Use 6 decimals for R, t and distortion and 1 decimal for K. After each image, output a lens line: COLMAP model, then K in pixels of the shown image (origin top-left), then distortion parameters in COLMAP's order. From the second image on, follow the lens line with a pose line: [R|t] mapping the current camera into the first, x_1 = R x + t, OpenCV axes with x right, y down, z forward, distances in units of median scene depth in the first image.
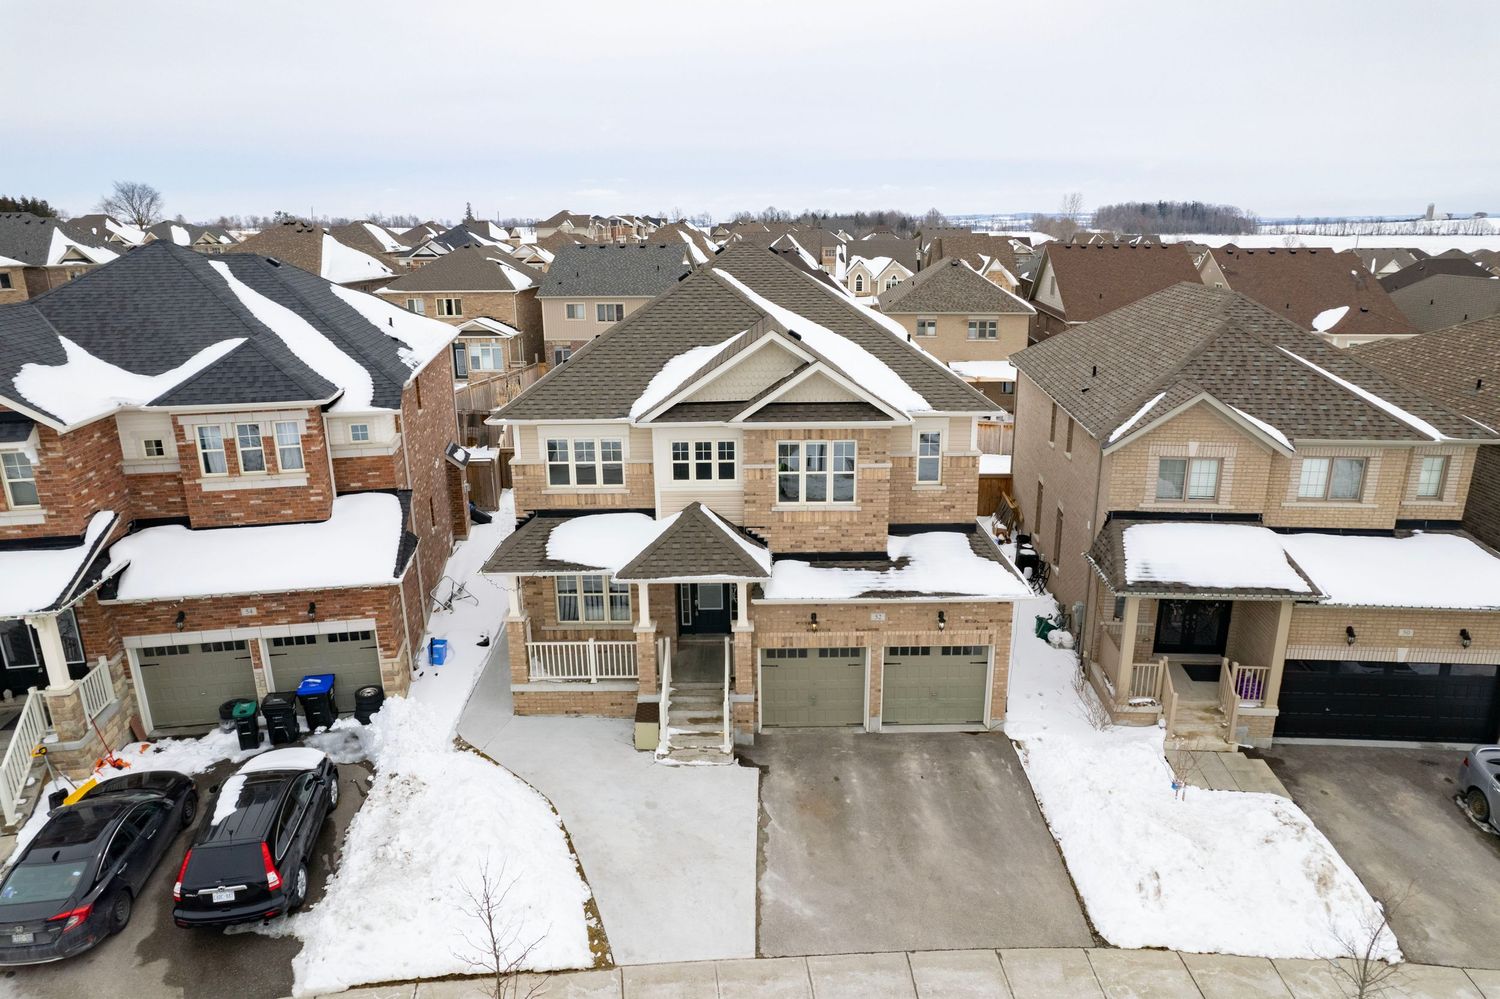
lens RADIAL K [[961.8, 0, 752.5], [0, 961.8, 502.6], [0, 0, 1]] dist [-0.070473, 0.059538]
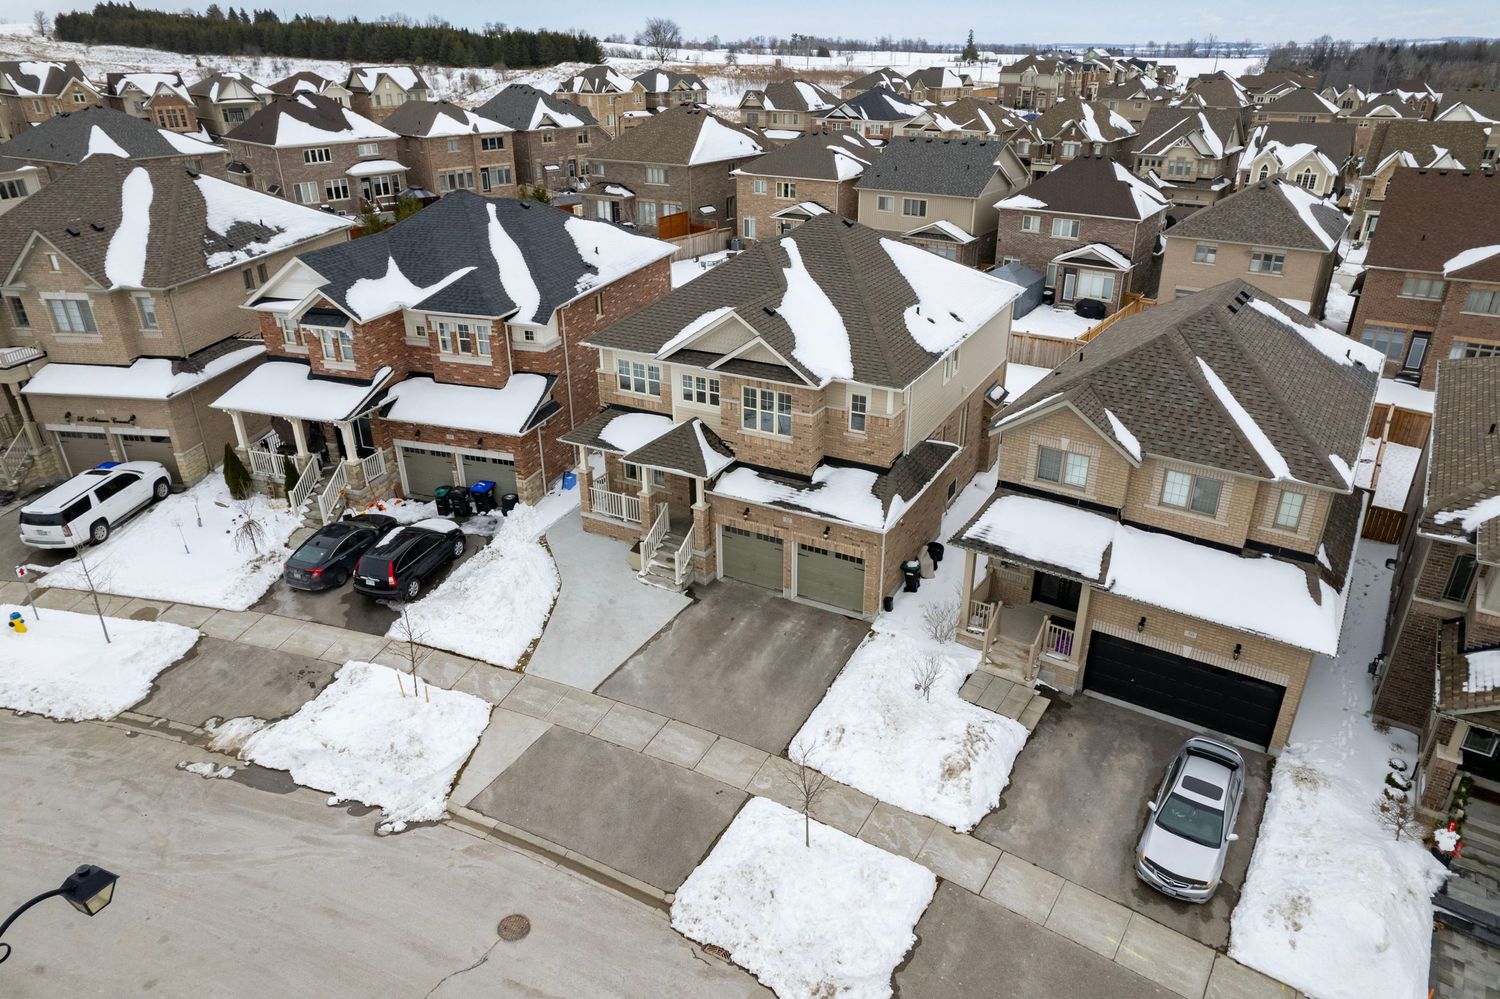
lens RADIAL K [[961.8, 0, 750.3], [0, 961.8, 501.7], [0, 0, 1]] dist [-0.070473, 0.059538]
pose [[0.876875, 0.210985, -0.431943, 0.677904], [-0.136969, 0.970949, 0.196208, -0.174879], [0.460792, -0.112887, 0.880300, -0.263959]]
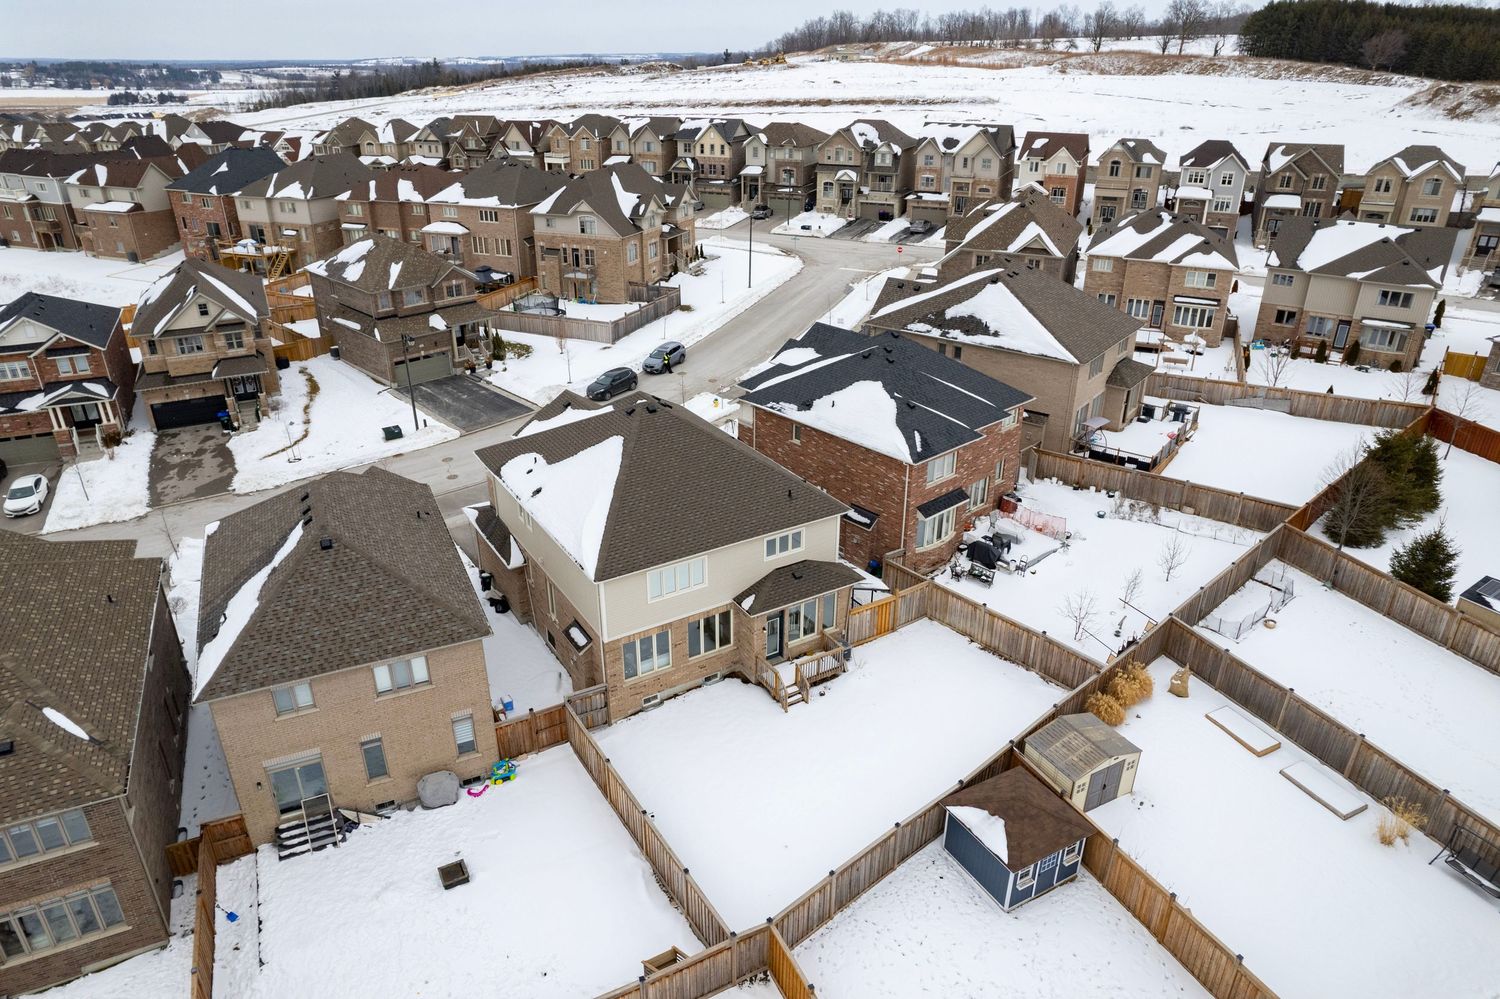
lens RADIAL K [[961.8, 0, 754.3], [0, 961.8, 507.0], [0, 0, 1]] dist [-0.070473, 0.059538]
pose [[-0.848886, 0.236624, -0.472654, 0.765767], [-0.142194, 0.759009, 0.635363, -1.440557], [0.509091, 0.606559, -0.610666, 2.688710]]
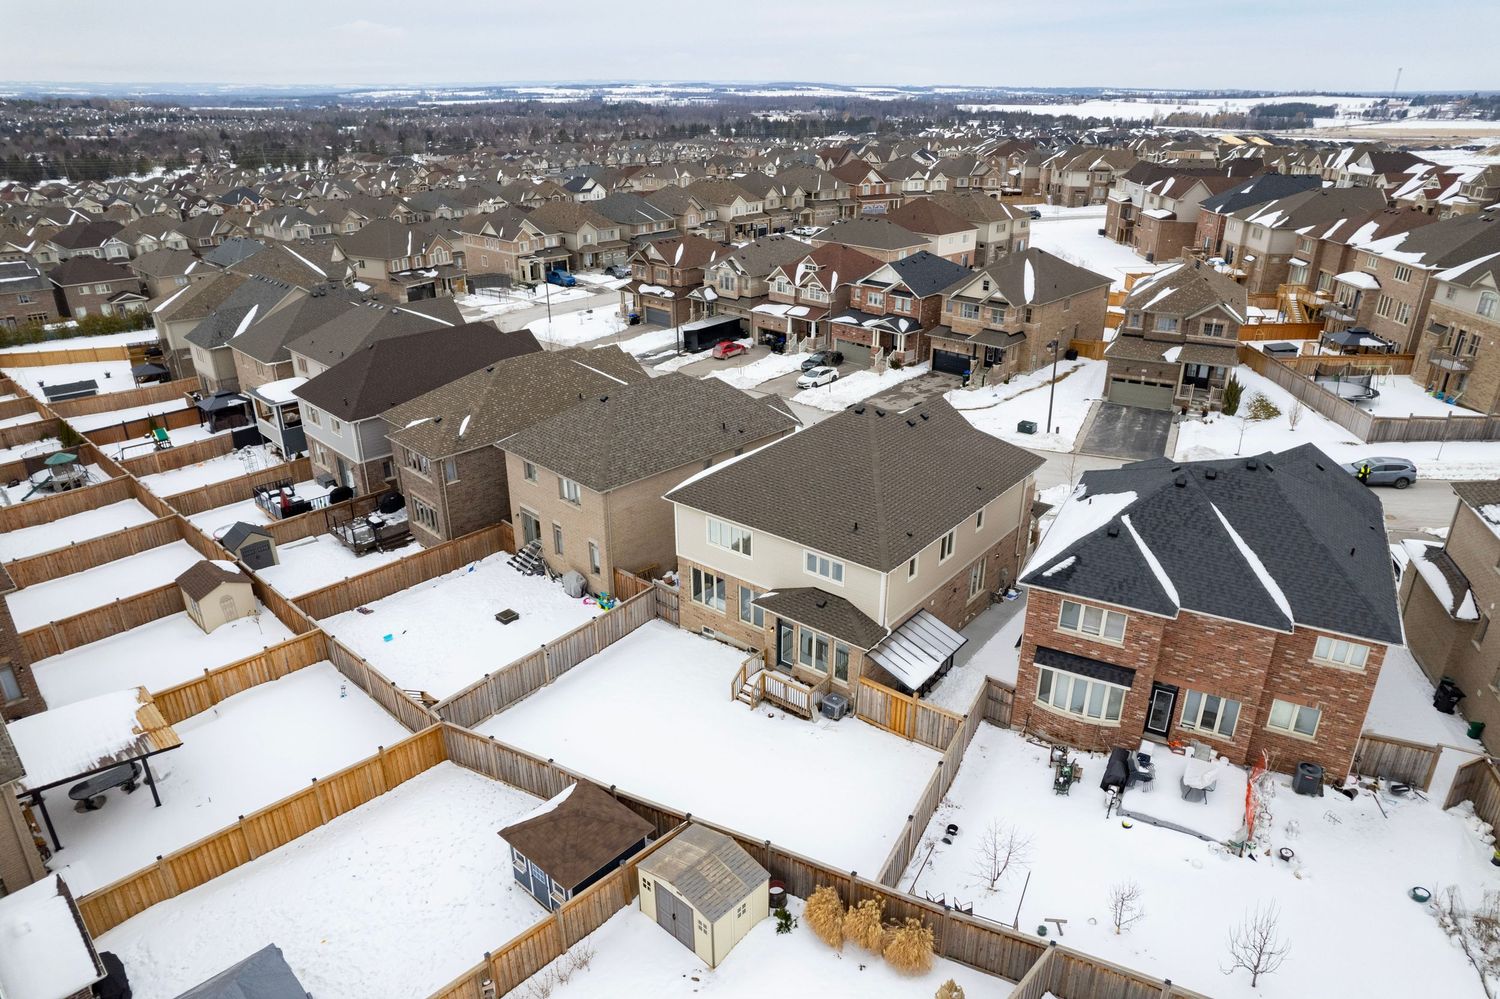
lens RADIAL K [[961.8, 0, 750.1], [0, 961.8, 506.9], [0, 0, 1]] dist [-0.070473, 0.059538]
pose [[-0.777413, -0.241082, 0.580955, -1.029733], [0.189658, 0.790796, 0.581955, -1.385282], [-0.599716, 0.562602, -0.569052, 2.676572]]
